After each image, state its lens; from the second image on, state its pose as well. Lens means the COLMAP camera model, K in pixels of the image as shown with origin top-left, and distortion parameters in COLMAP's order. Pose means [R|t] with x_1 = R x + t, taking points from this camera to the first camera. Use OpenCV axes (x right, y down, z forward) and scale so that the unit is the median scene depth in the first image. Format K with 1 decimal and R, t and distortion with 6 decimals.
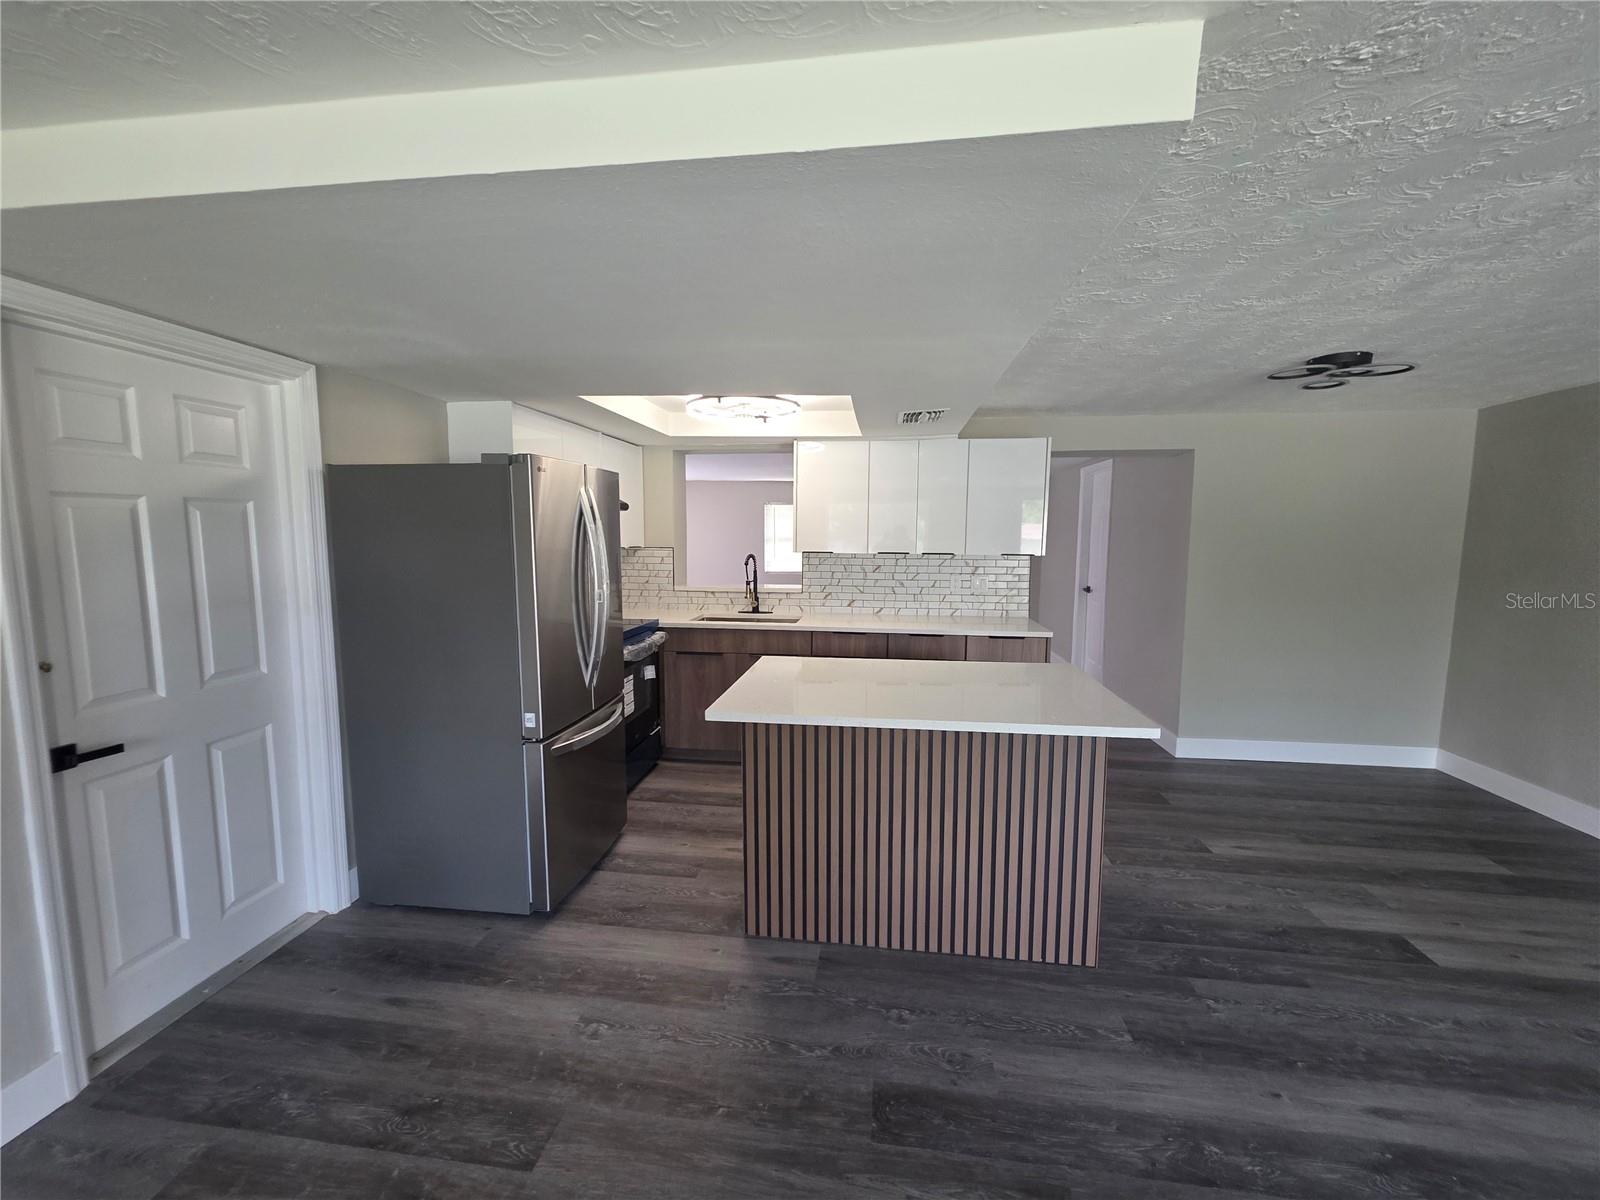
lens RADIAL K [[644.4, 0, 799.7], [0, 644.4, 596.3], [0, 0, 1]] dist [0.002685, -0.000027]
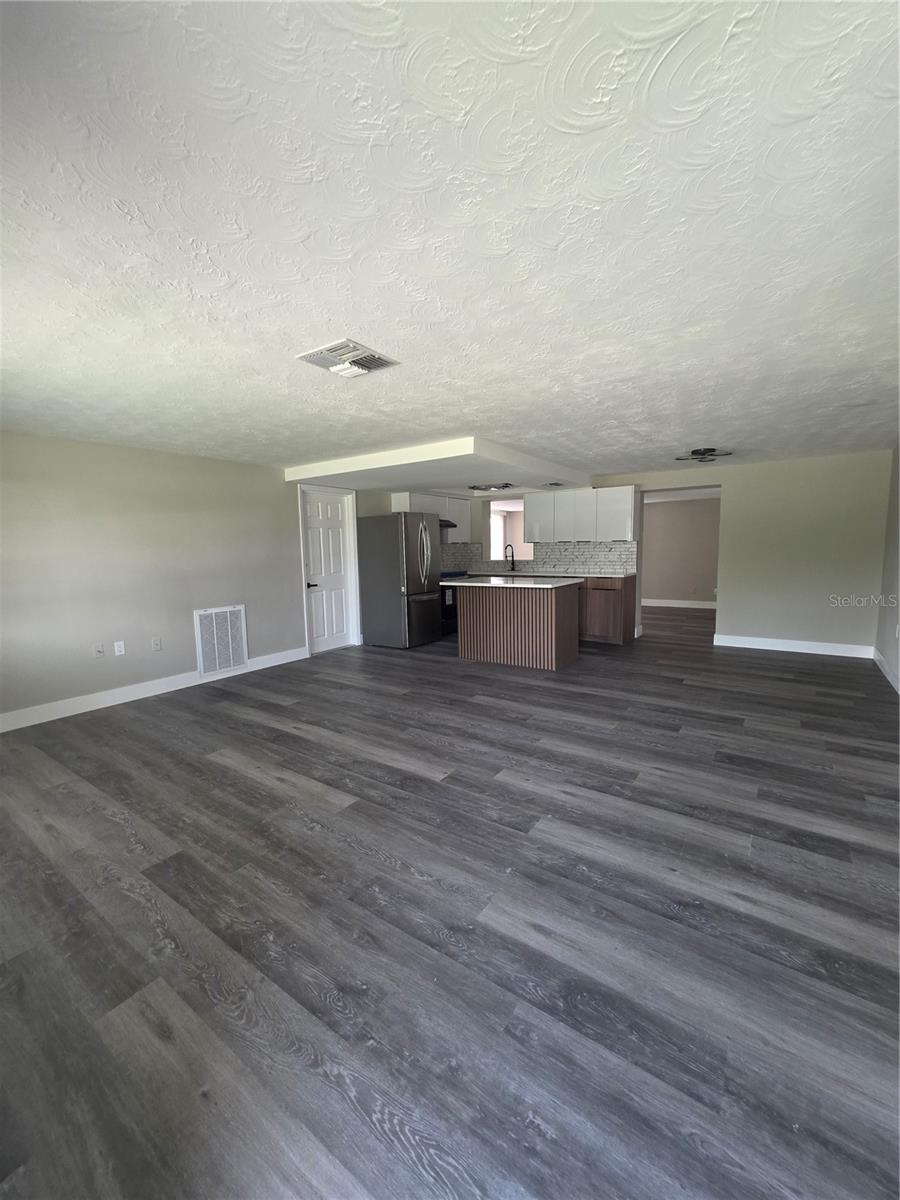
lens RADIAL K [[483.3, 0, 446.1], [0, 483.3, 598.7], [0, 0, 1]] dist [0.002685, -0.000027]
pose [[0.888248, 0.028578, -0.458474, 0.939478], [-0.022785, 0.999575, 0.018162, 0.184161], [0.458798, -0.005686, 0.888522, -1.150454]]
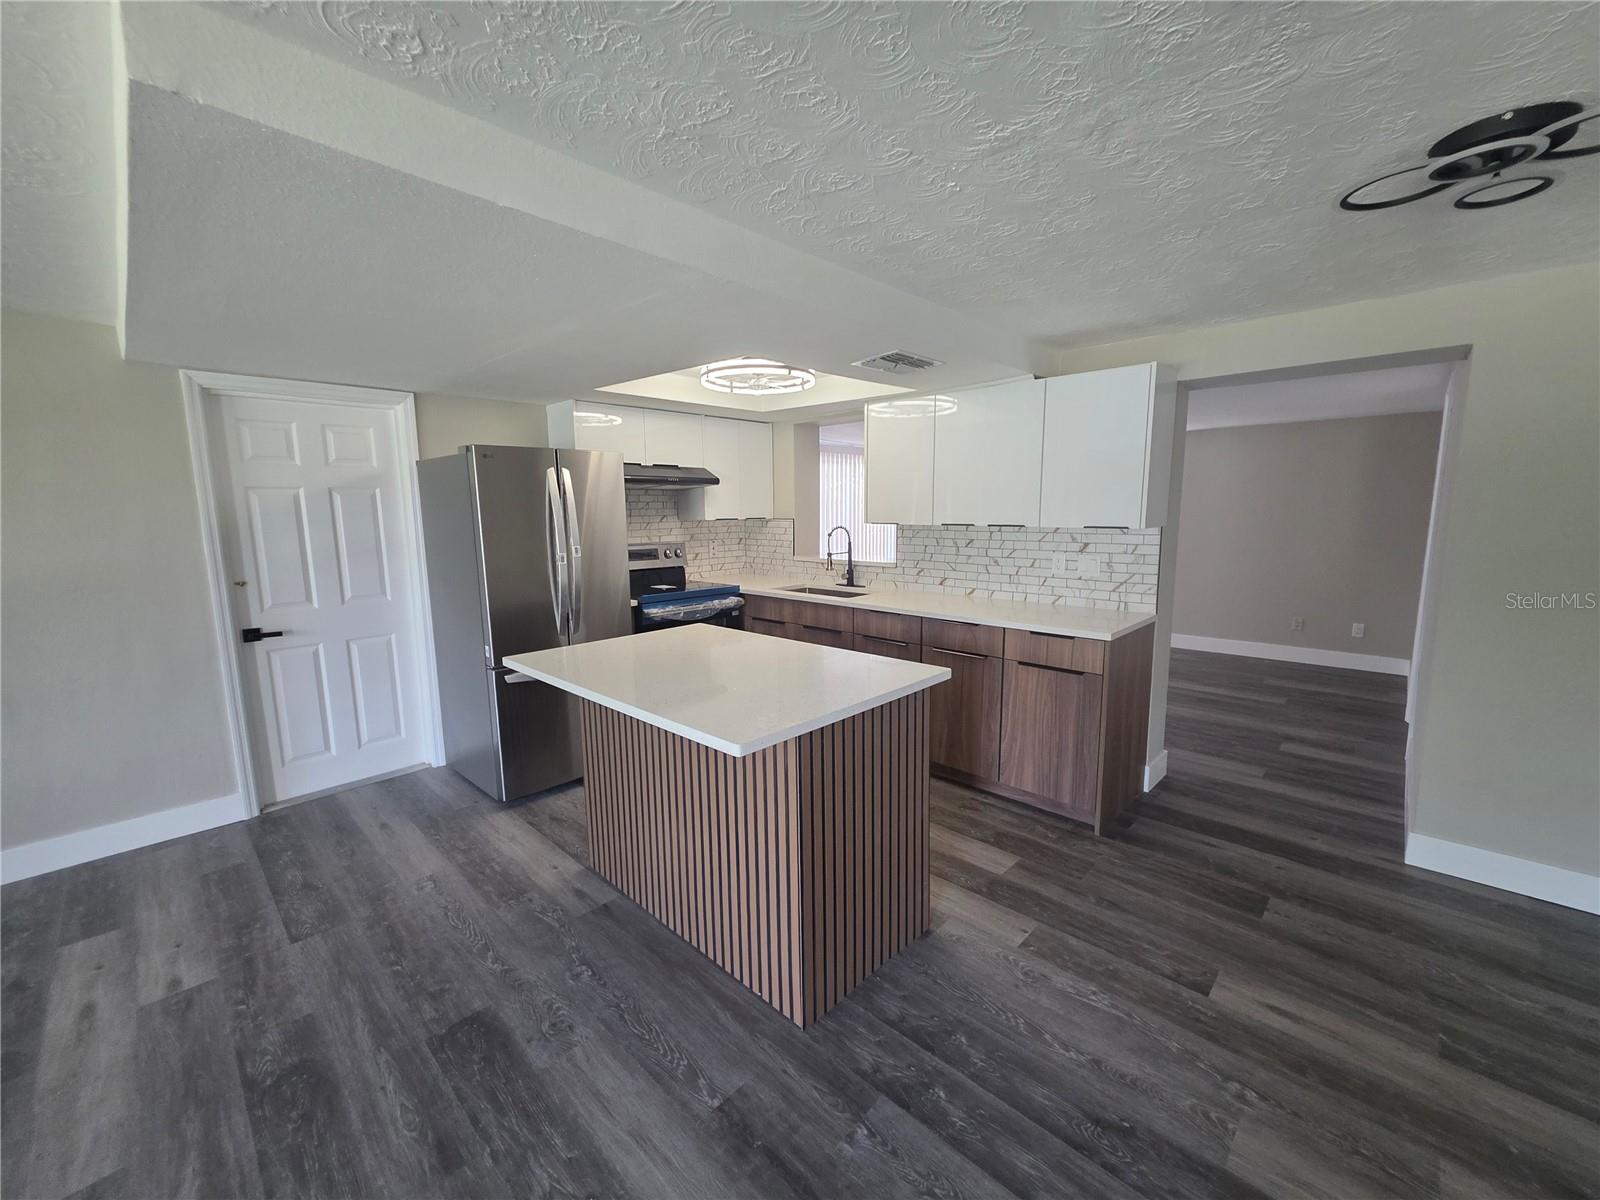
lens RADIAL K [[644.4, 0, 795.4], [0, 644.4, 594.3], [0, 0, 1]] dist [0.002685, -0.000027]
pose [[0.808152, 0.067445, -0.585100, 0.809272], [-0.044251, 0.997567, 0.053869, -0.019351], [0.587309, -0.017643, 0.809170, 0.307828]]
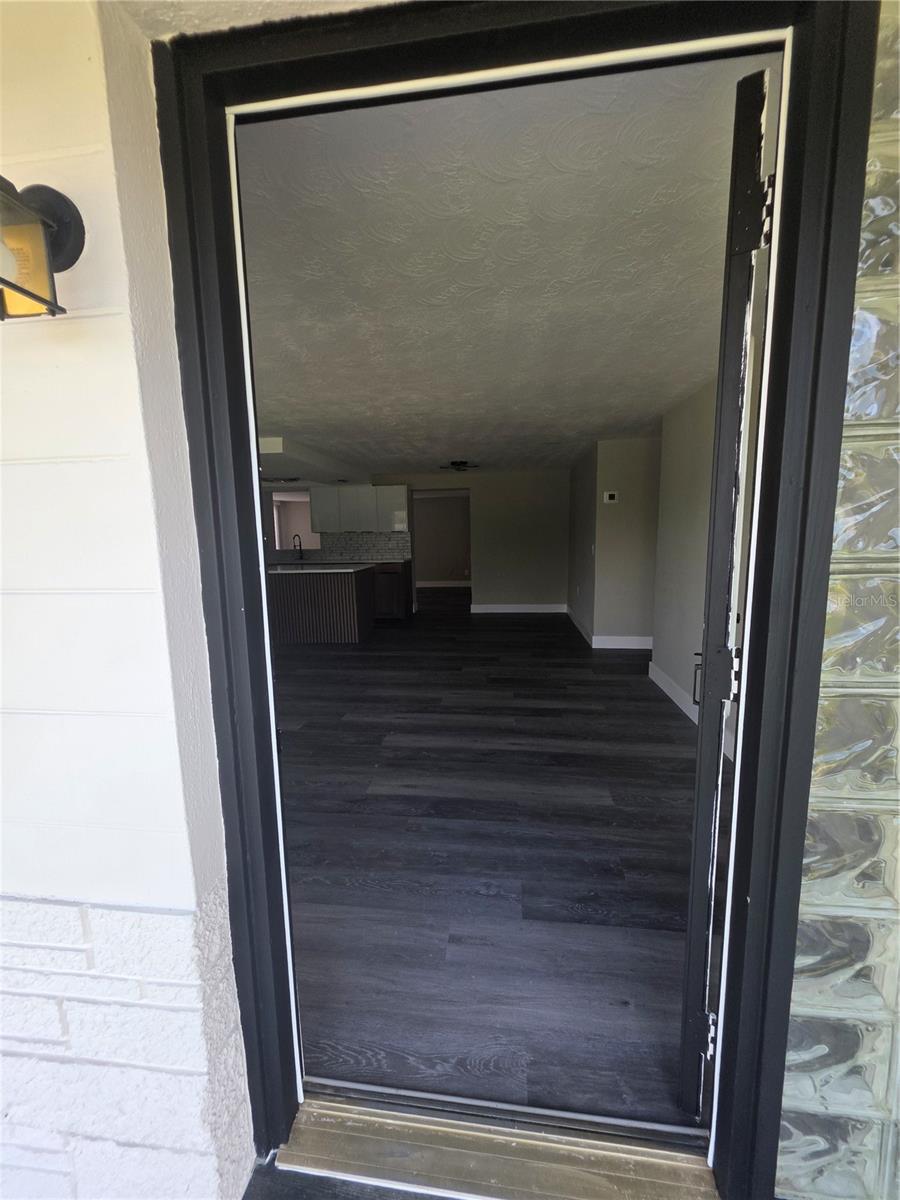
lens RADIAL K [[483.3, 0, 450.8], [0, 483.3, 596.1], [0, 0, 1]] dist [0.002685, -0.000027]
pose [[0.999598, -0.023966, 0.015138, 0.847744], [0.023444, 0.999153, 0.033816, 0.213334], [-0.015935, -0.033447, 0.999313, -1.501278]]
